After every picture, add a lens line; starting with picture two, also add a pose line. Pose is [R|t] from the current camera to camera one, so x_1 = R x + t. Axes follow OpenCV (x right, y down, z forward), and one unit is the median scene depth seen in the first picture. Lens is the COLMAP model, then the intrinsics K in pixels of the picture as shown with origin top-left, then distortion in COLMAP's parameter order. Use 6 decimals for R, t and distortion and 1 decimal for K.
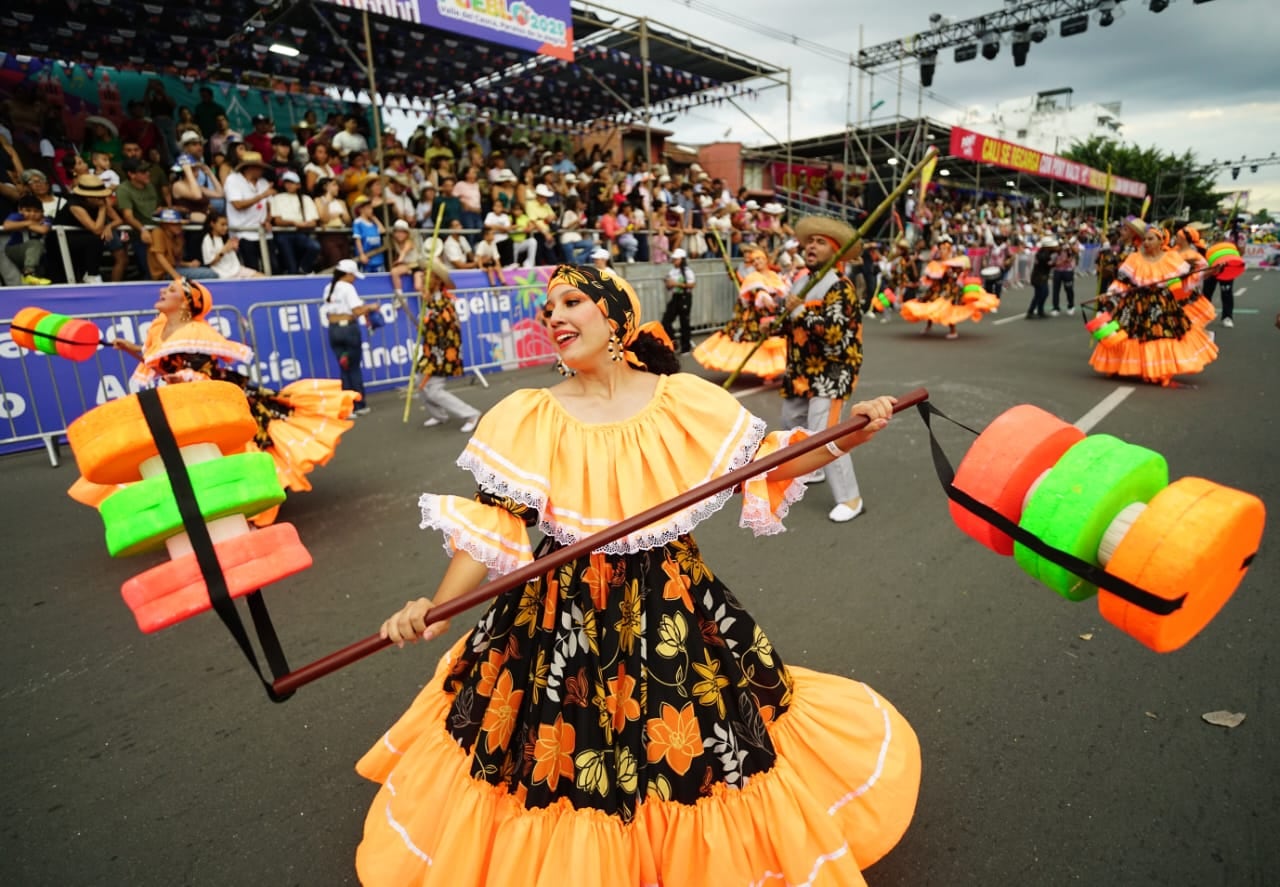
lens RADIAL K [[656.6, 0, 646.8], [0, 656.6, 417.0], [0, 0, 1]] dist [-0.003383, -0.000798]
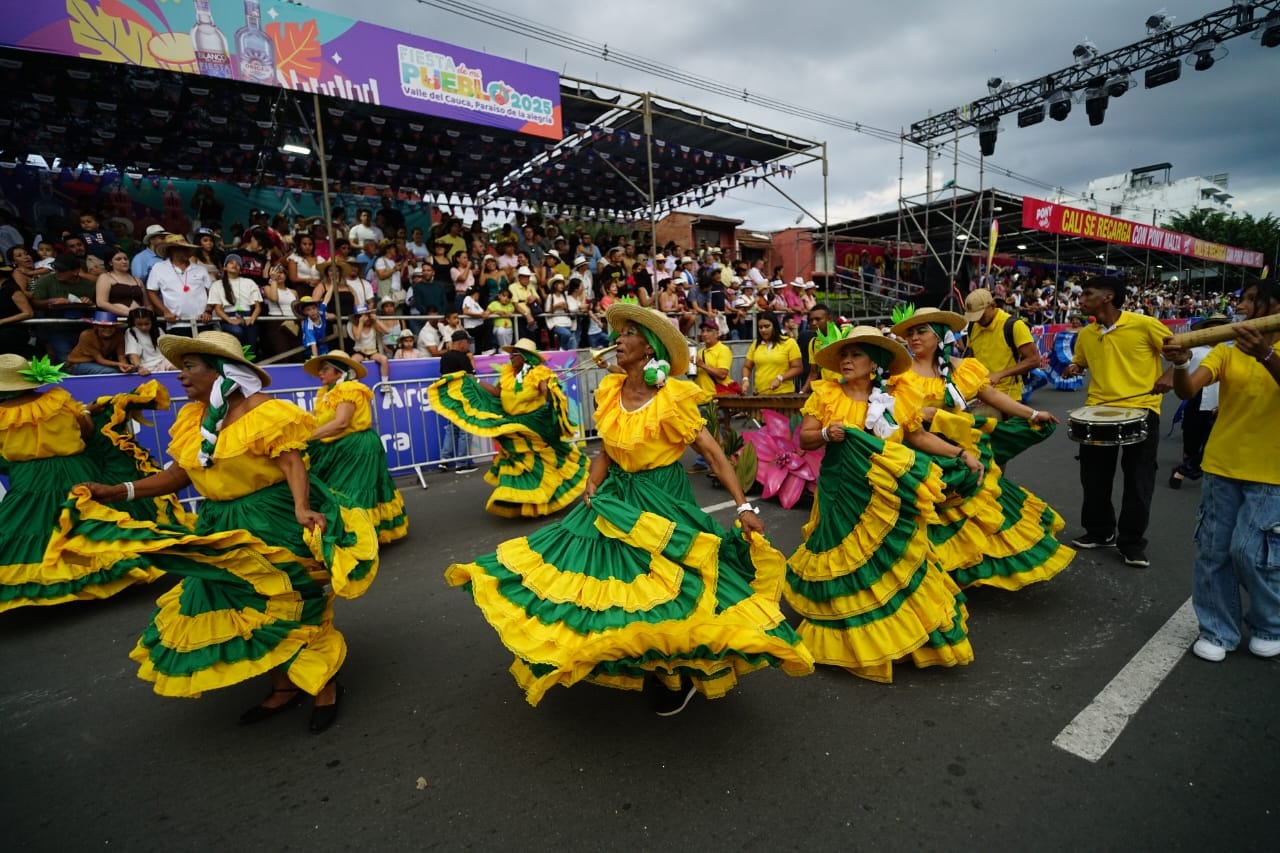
lens RADIAL K [[592.0, 0, 640.0], [0, 592.0, 426.5], [0, 0, 1]] dist [-0.004454, -0.000729]
pose [[0.985141, 0.014233, -0.171156, 0.094349], [-0.028979, 0.996047, -0.083964, -0.037449], [0.169284, 0.087676, 0.981660, 0.134124]]
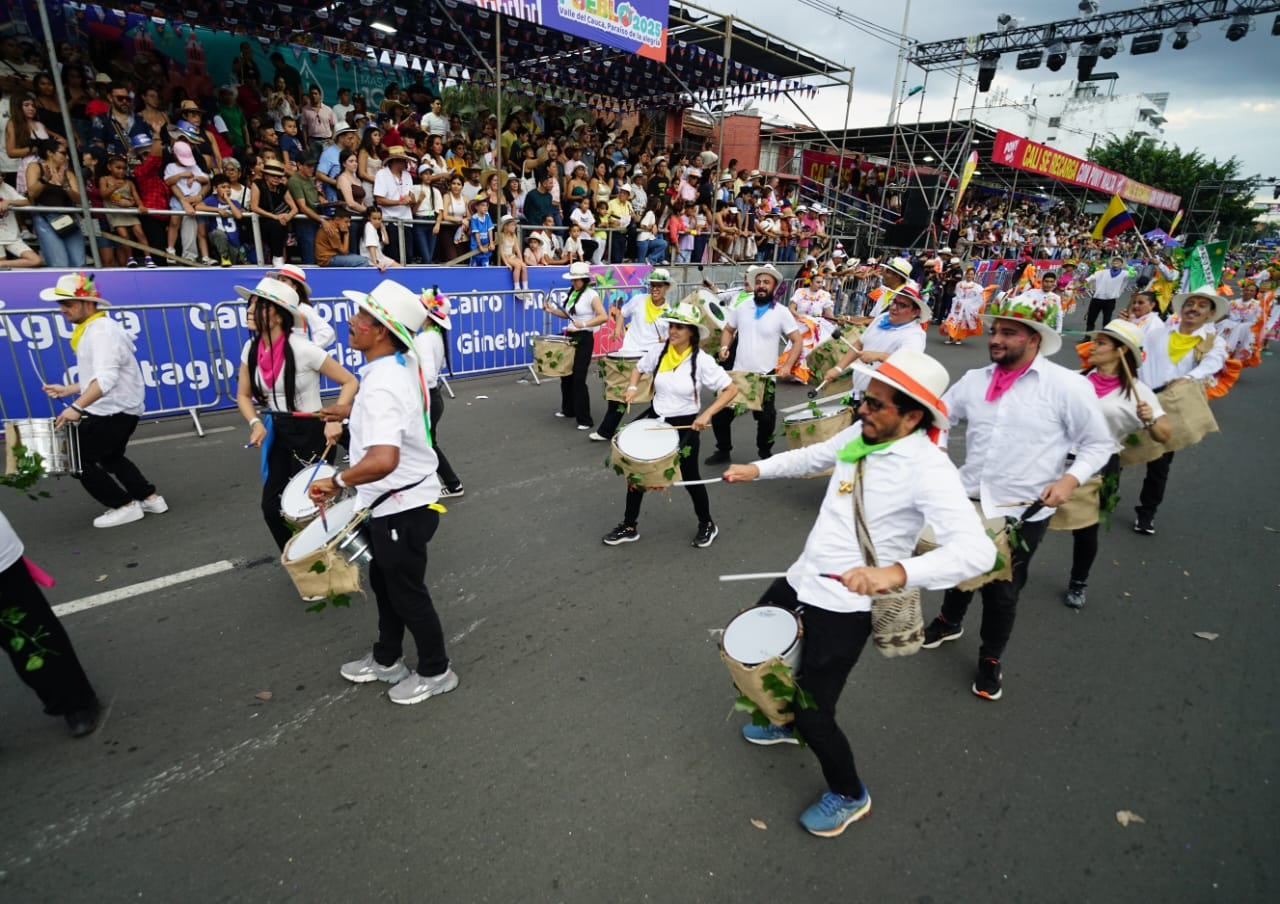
lens RADIAL K [[686.1, 0, 606.4], [0, 686.1, 493.6], [0, 0, 1]] dist [-0.004408, 0.000179]
pose [[0.997163, 0.075090, 0.005198, -0.098993], [-0.075112, 0.988251, 0.133108, -0.004928], [0.004858, -0.133121, 0.991088, -0.099853]]
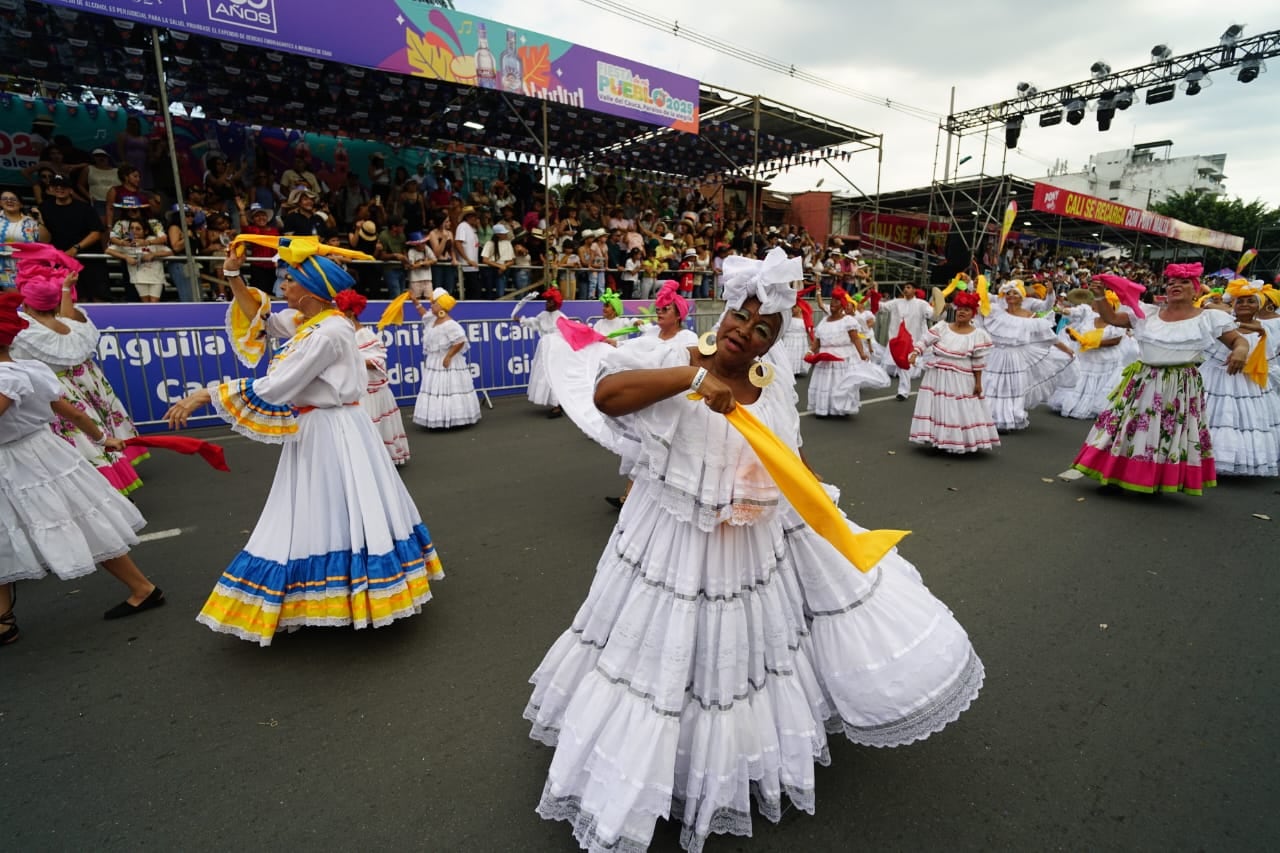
lens RADIAL K [[592.0, 0, 640.0], [0, 592.0, 426.5], [0, 0, 1]] dist [-0.004454, -0.000729]
pose [[0.987363, 0.067395, -0.143429, -0.014539], [-0.069131, 0.997582, -0.007144, 0.011967], [0.142601, 0.016969, 0.989635, -0.062824]]
